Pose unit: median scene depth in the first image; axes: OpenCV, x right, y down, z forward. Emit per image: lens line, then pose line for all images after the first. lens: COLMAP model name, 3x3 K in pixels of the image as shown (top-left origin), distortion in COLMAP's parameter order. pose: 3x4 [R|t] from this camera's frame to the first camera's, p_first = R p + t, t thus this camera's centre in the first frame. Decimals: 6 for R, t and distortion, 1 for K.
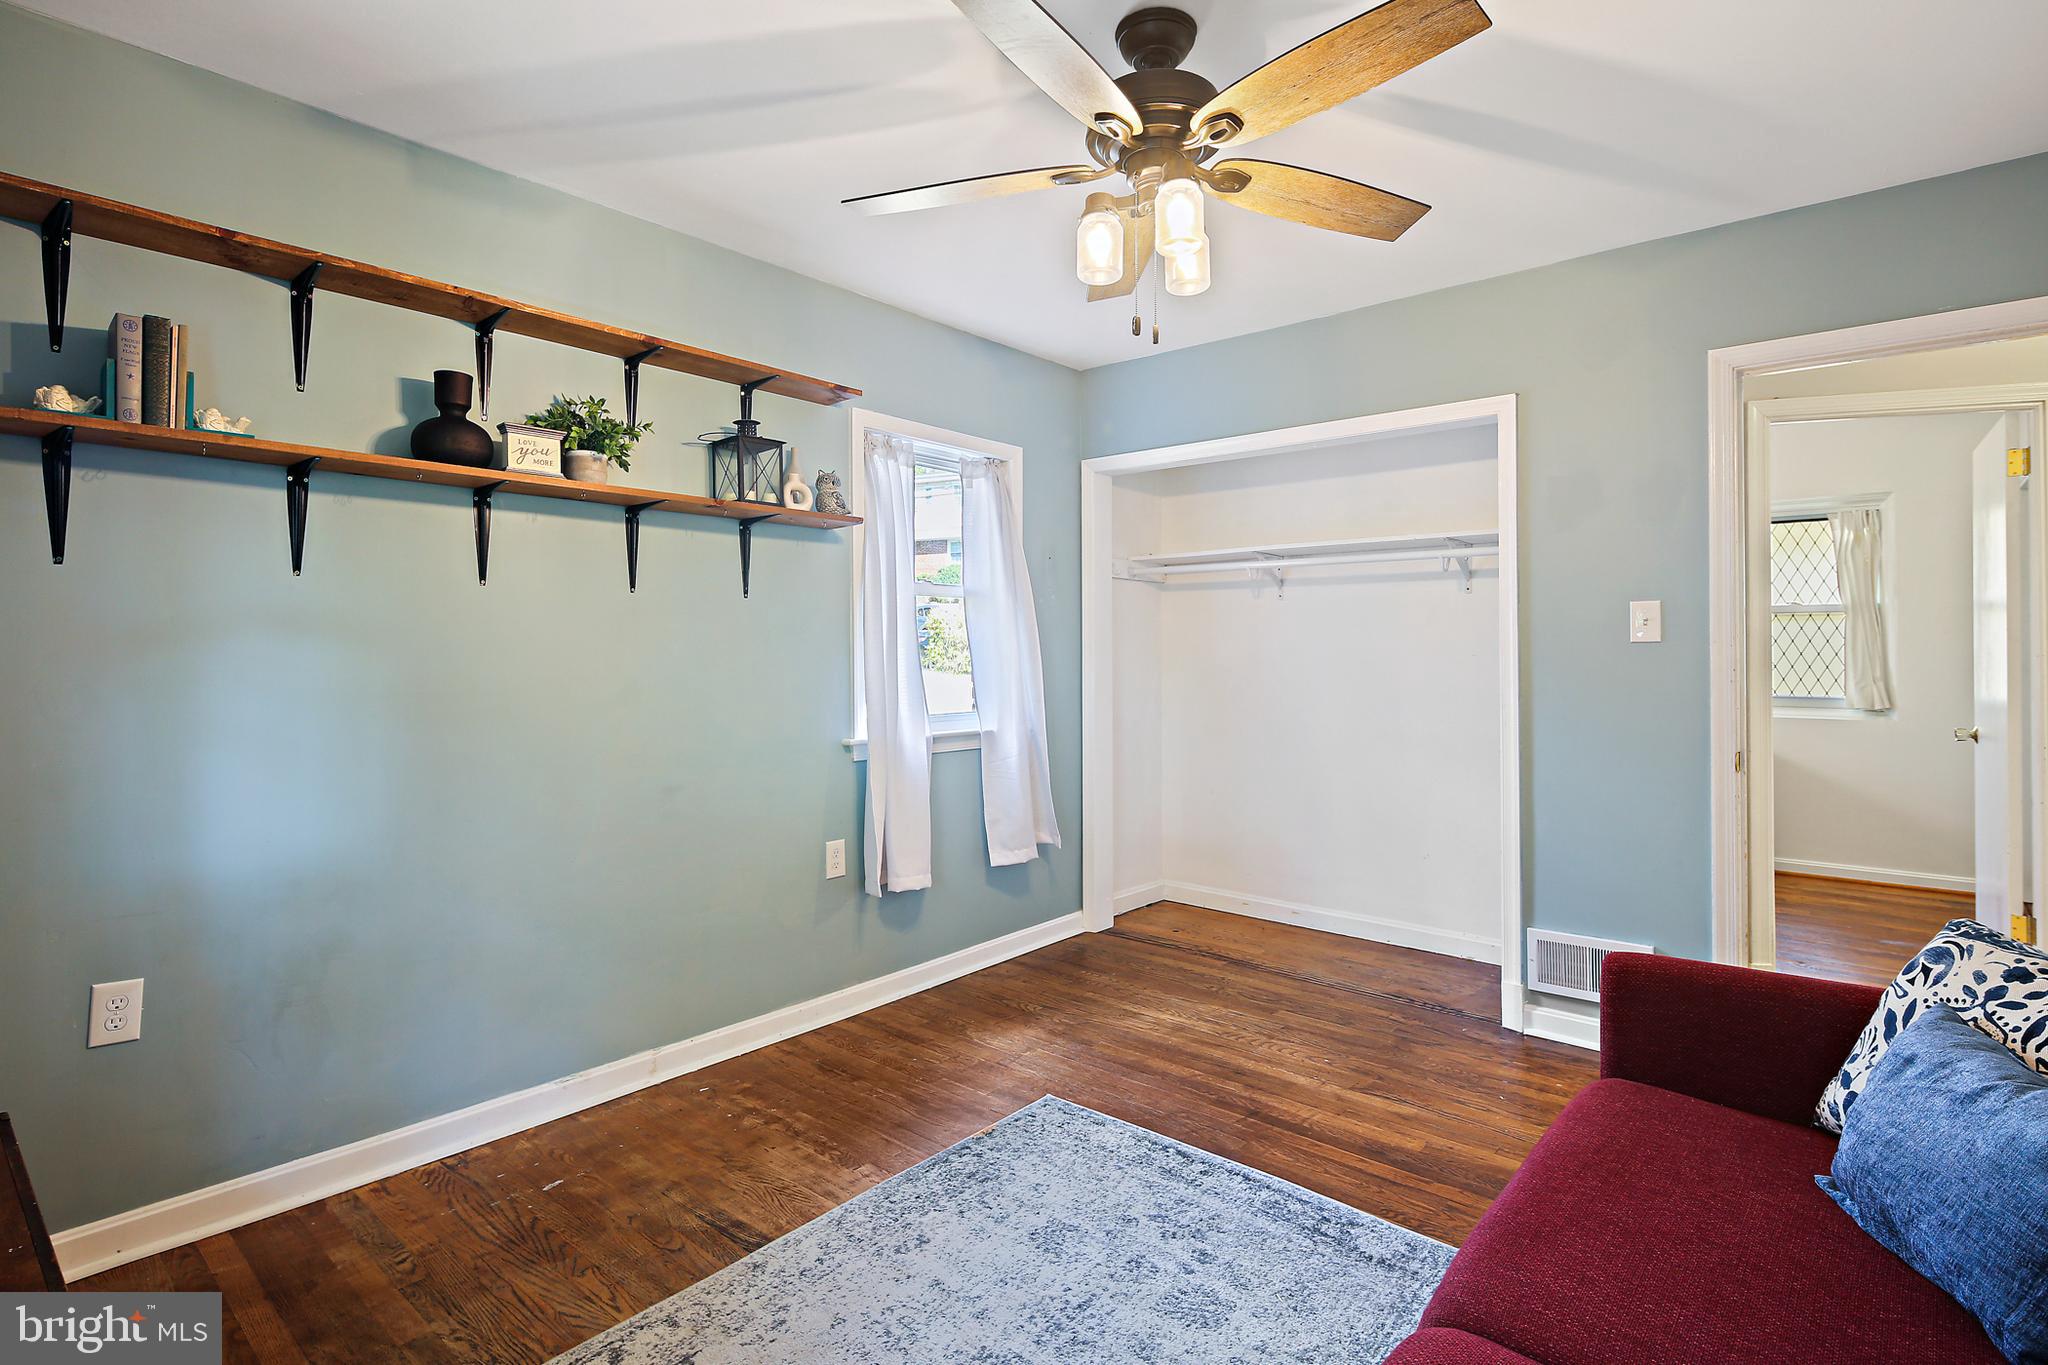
lens RADIAL K [[1008.9, 0, 1019.5], [0, 1008.9, 662.1], [0, 0, 1]] dist [0.006407, -0.005044]
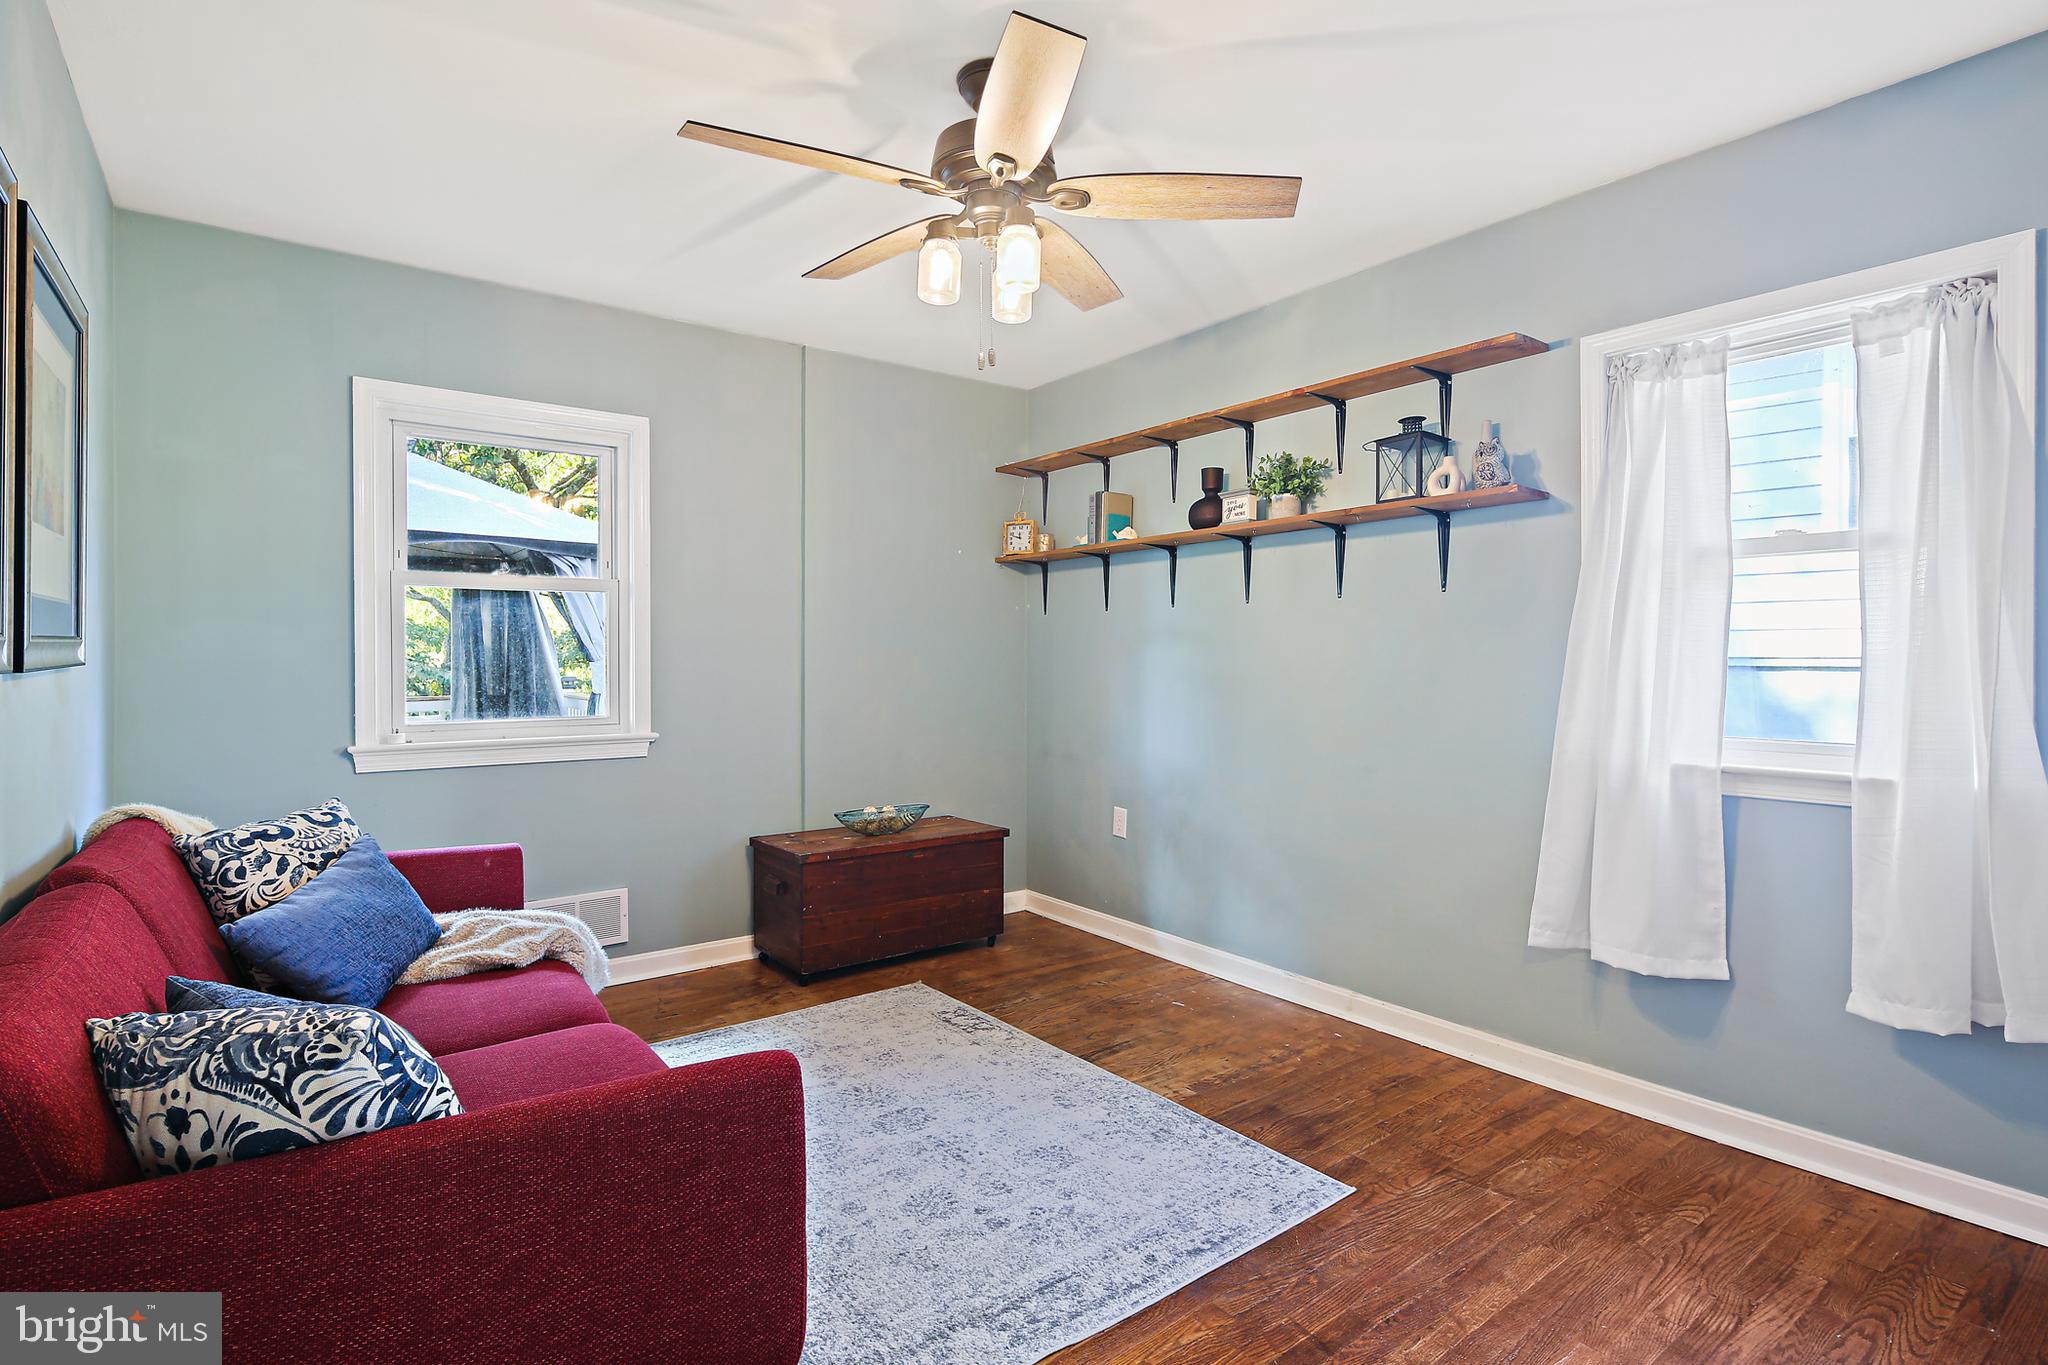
lens RADIAL K [[1008.9, 0, 1036.4], [0, 1008.9, 663.5], [0, 0, 1]] dist [0.006407, -0.005044]
pose [[-0.199279, 0.008706, -0.979904, 0.885922], [-0.003597, 0.999947, 0.009615, -0.001436], [0.979936, 0.005441, -0.199237, 0.923196]]
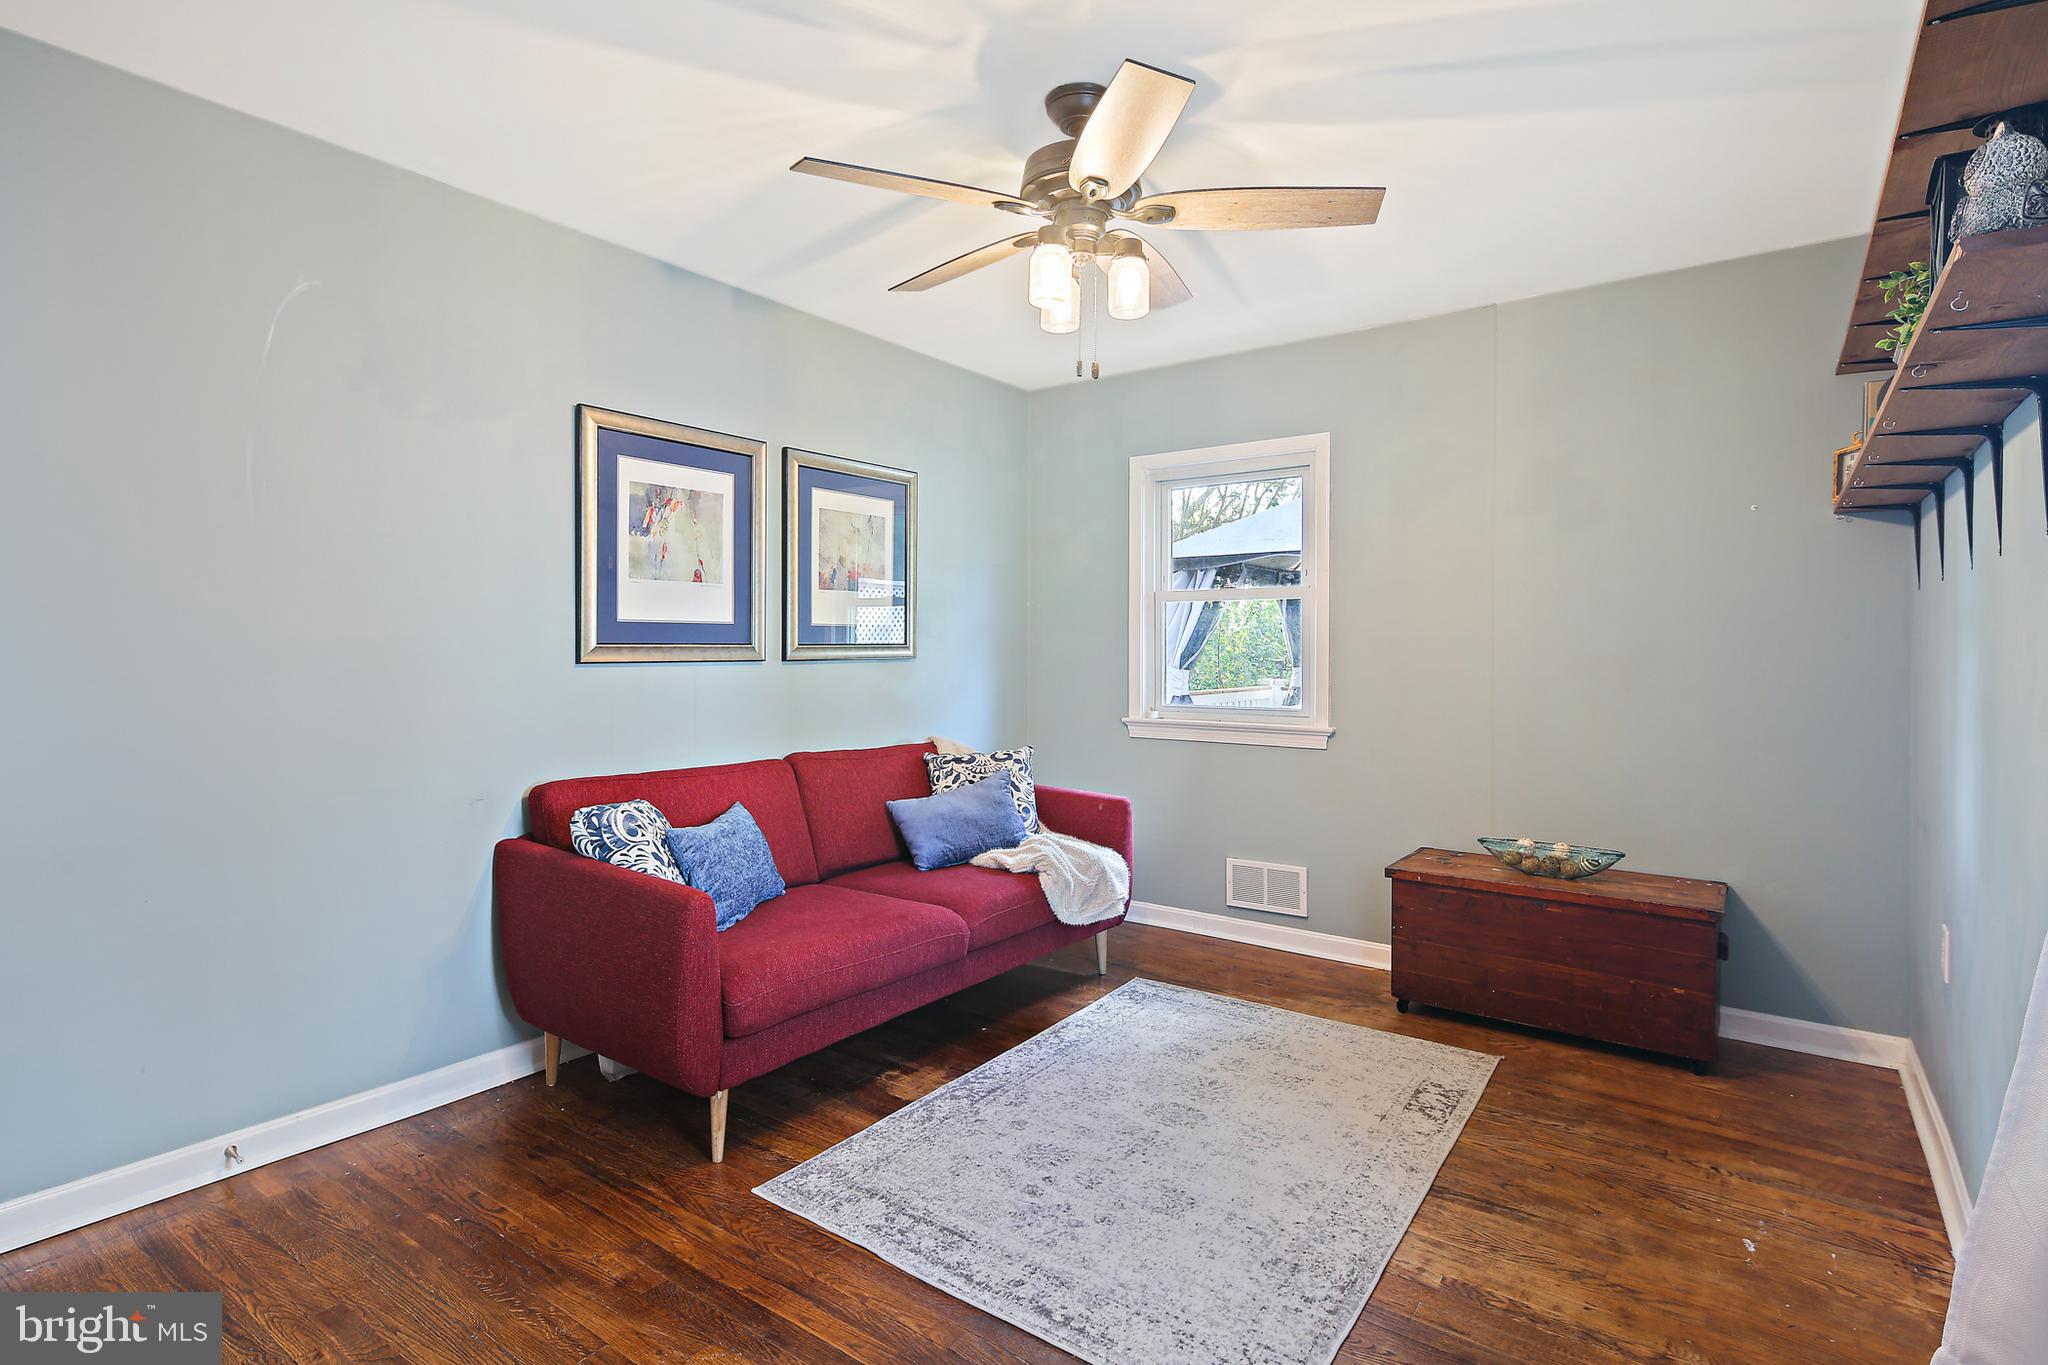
lens RADIAL K [[1008.9, 0, 1003.2], [0, 1008.9, 661.0], [0, 0, 1]] dist [0.006407, -0.005044]
pose [[-0.997244, -0.003125, -0.074124, 0.221402], [-0.004052, 0.999915, 0.012355, -0.004266], [0.074079, 0.012622, -0.997172, 1.552626]]
